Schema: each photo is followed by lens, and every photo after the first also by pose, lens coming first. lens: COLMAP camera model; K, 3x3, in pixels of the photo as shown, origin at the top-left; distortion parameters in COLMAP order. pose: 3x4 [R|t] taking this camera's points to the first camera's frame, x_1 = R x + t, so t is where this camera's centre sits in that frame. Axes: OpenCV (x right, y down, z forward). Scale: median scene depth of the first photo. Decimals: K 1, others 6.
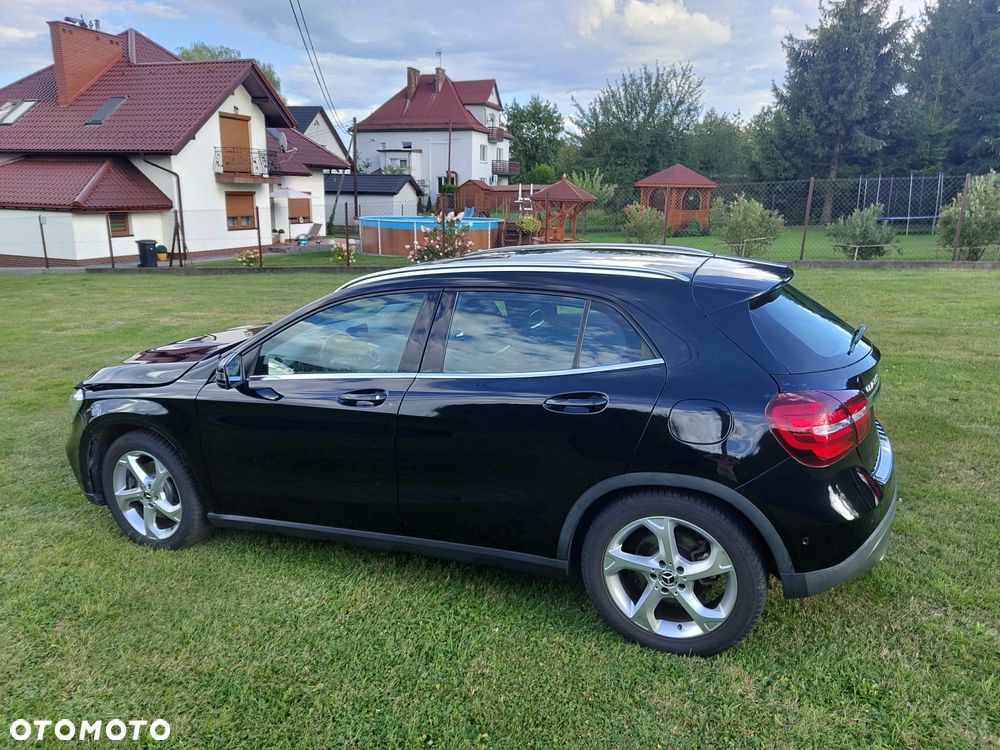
lens RADIAL K [[697.7, 0, 497.9], [0, 697.7, 375.7], [0, 0, 1]] dist [0.008877, -0.006562]
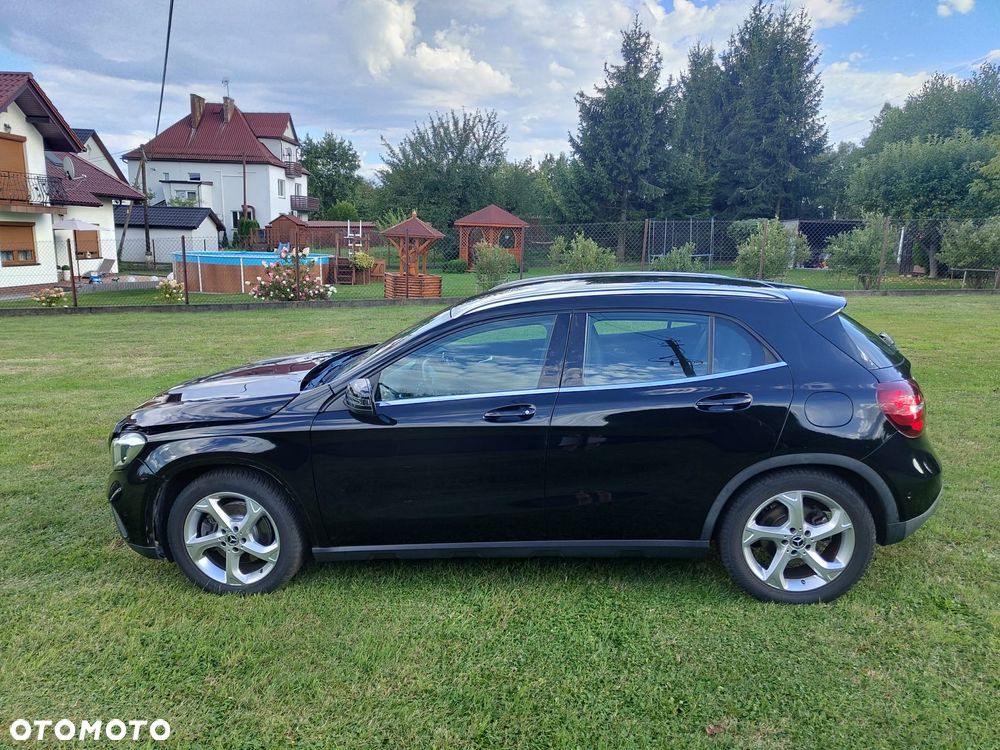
lens RADIAL K [[697.7, 0, 509.9], [0, 697.7, 383.4], [0, 0, 1]] dist [0.008877, -0.006562]
pose [[0.952887, -0.050812, 0.299041, -0.051604], [0.062976, 0.997528, -0.031174, 0.001870], [-0.296717, 0.048538, 0.953731, -0.002212]]
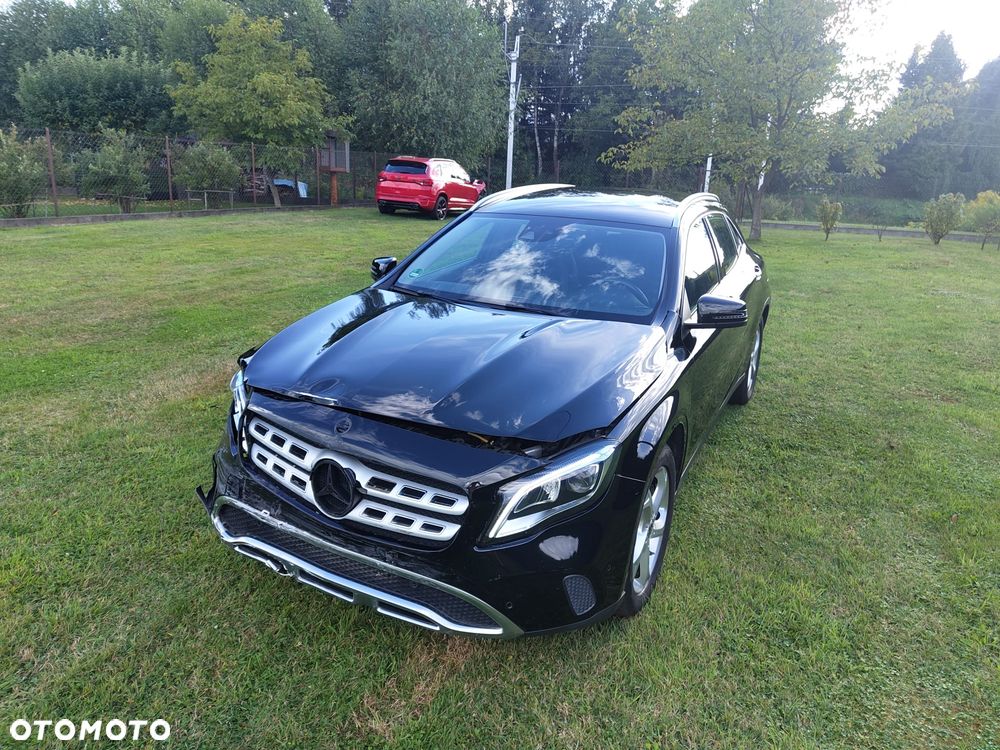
lens RADIAL K [[697.7, 0, 510.6], [0, 697.7, 379.9], [0, 0, 1]] dist [0.008877, -0.006562]
pose [[0.059000, -0.263931, 0.962735, -0.145556], [0.209387, 0.946234, 0.246575, -0.023259], [-0.976051, 0.187036, 0.111091, 0.128385]]
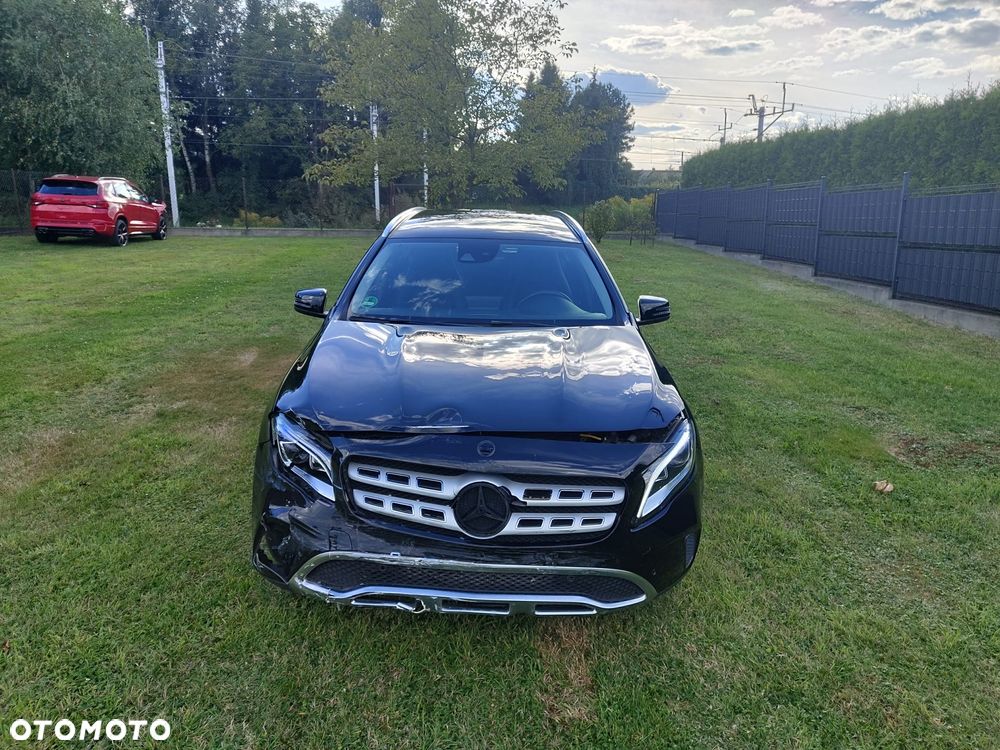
lens RADIAL K [[697.7, 0, 511.7], [0, 697.7, 376.5], [0, 0, 1]] dist [0.008877, -0.006562]
pose [[-0.406906, -0.217505, 0.887197, -0.144895], [0.219167, 0.919623, 0.325974, -0.036255], [-0.886788, 0.327085, -0.326530, 0.175365]]
